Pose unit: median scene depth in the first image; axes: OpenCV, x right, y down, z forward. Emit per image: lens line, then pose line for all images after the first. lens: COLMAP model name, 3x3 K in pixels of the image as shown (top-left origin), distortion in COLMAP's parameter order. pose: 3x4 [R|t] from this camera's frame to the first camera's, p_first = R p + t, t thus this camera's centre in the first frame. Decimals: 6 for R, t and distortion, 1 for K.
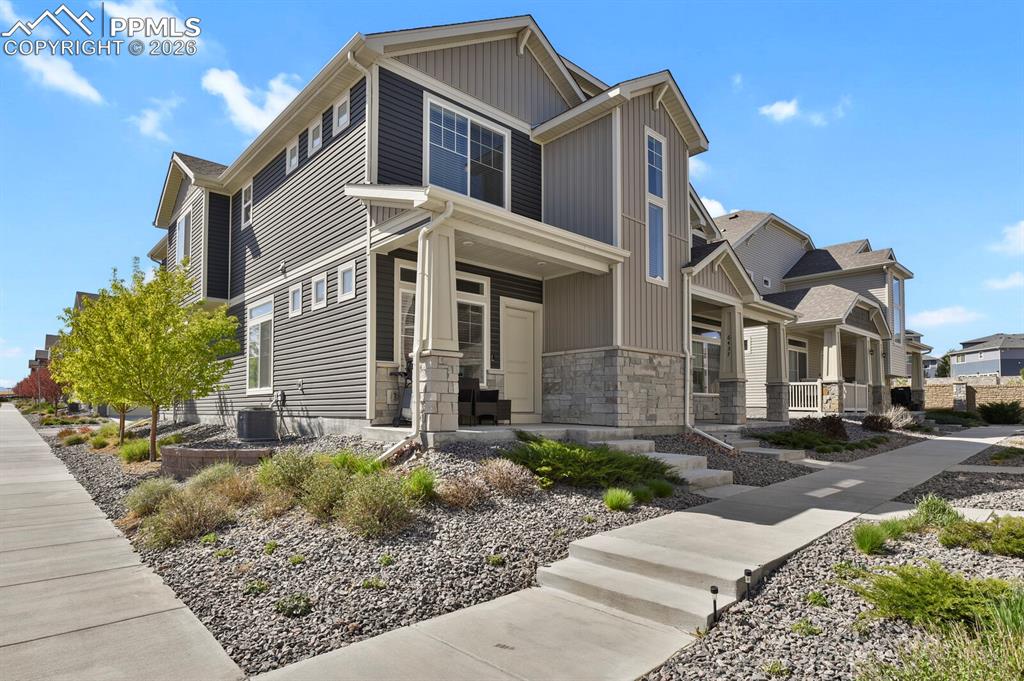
lens RADIAL K [[554.2, 0, 514.4], [0, 554.2, 345.5], [0, 0, 1]] dist [-0.000682, -0.000007]
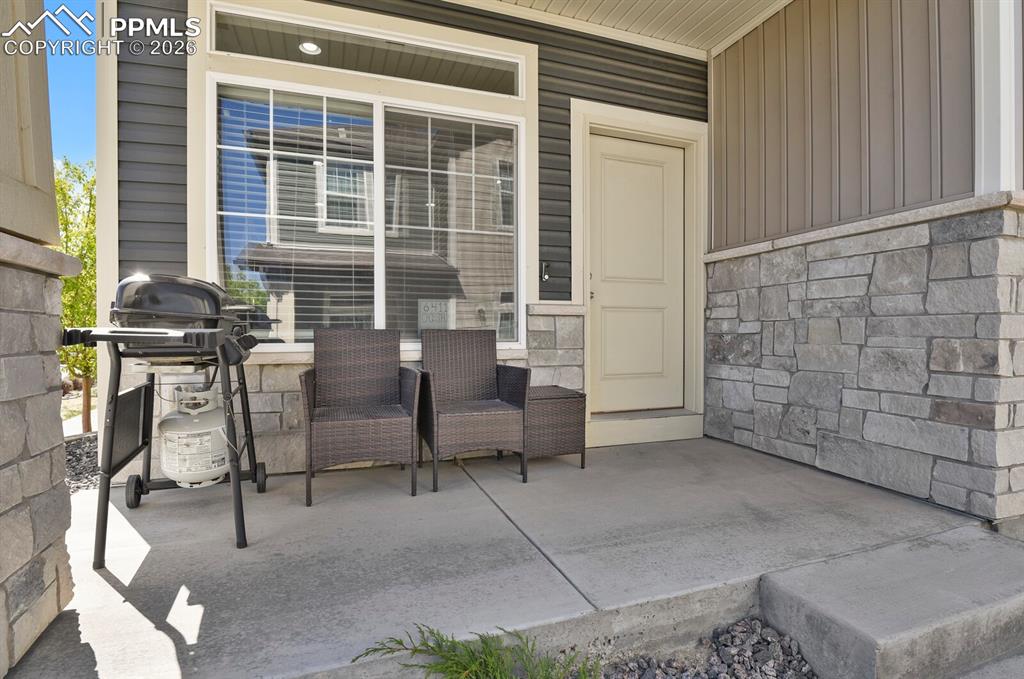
lens RADIAL K [[516.9, 0, 509.6], [0, 516.9, 339.4], [0, 0, 1]] dist [-0.028053, -0.001638]
pose [[0.918463, -0.000309, -0.395507, 0.071188], [0.049806, 0.992129, 0.114887, 0.026968], [0.392358, -0.125218, 0.911249, 0.673650]]
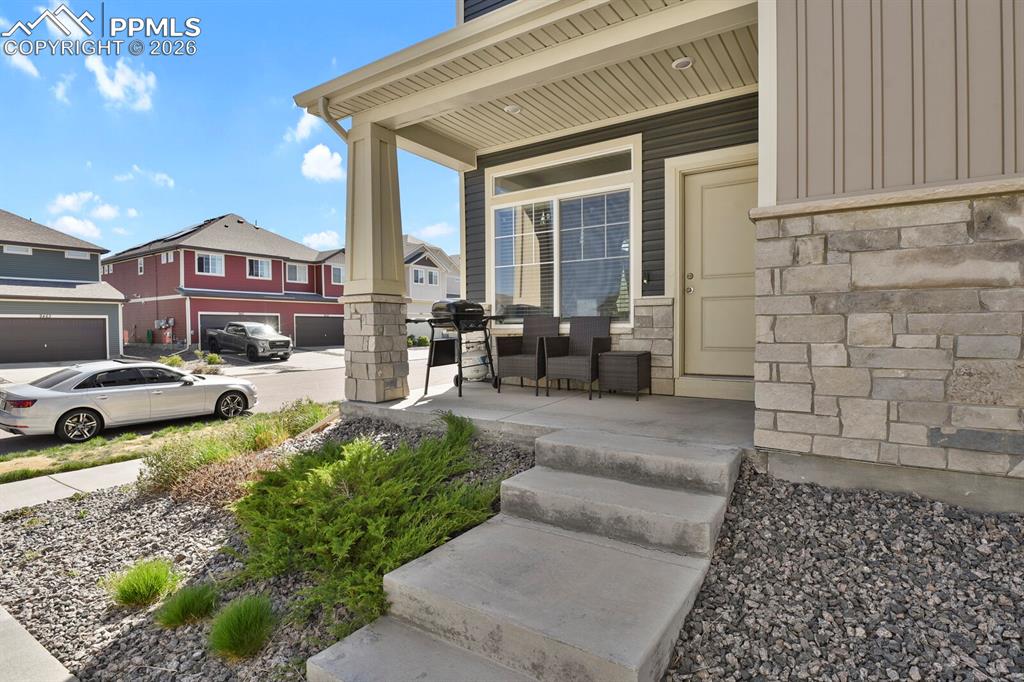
lens RADIAL K [[516.9, 0, 517.8], [0, 516.9, 333.9], [0, 0, 1]] dist [-0.028053, -0.001638]
pose [[0.227504, 0.007735, -0.973746, 0.436315], [0.121119, 0.991979, 0.036178, 0.044386], [0.966215, -0.126170, 0.224743, 0.744345]]
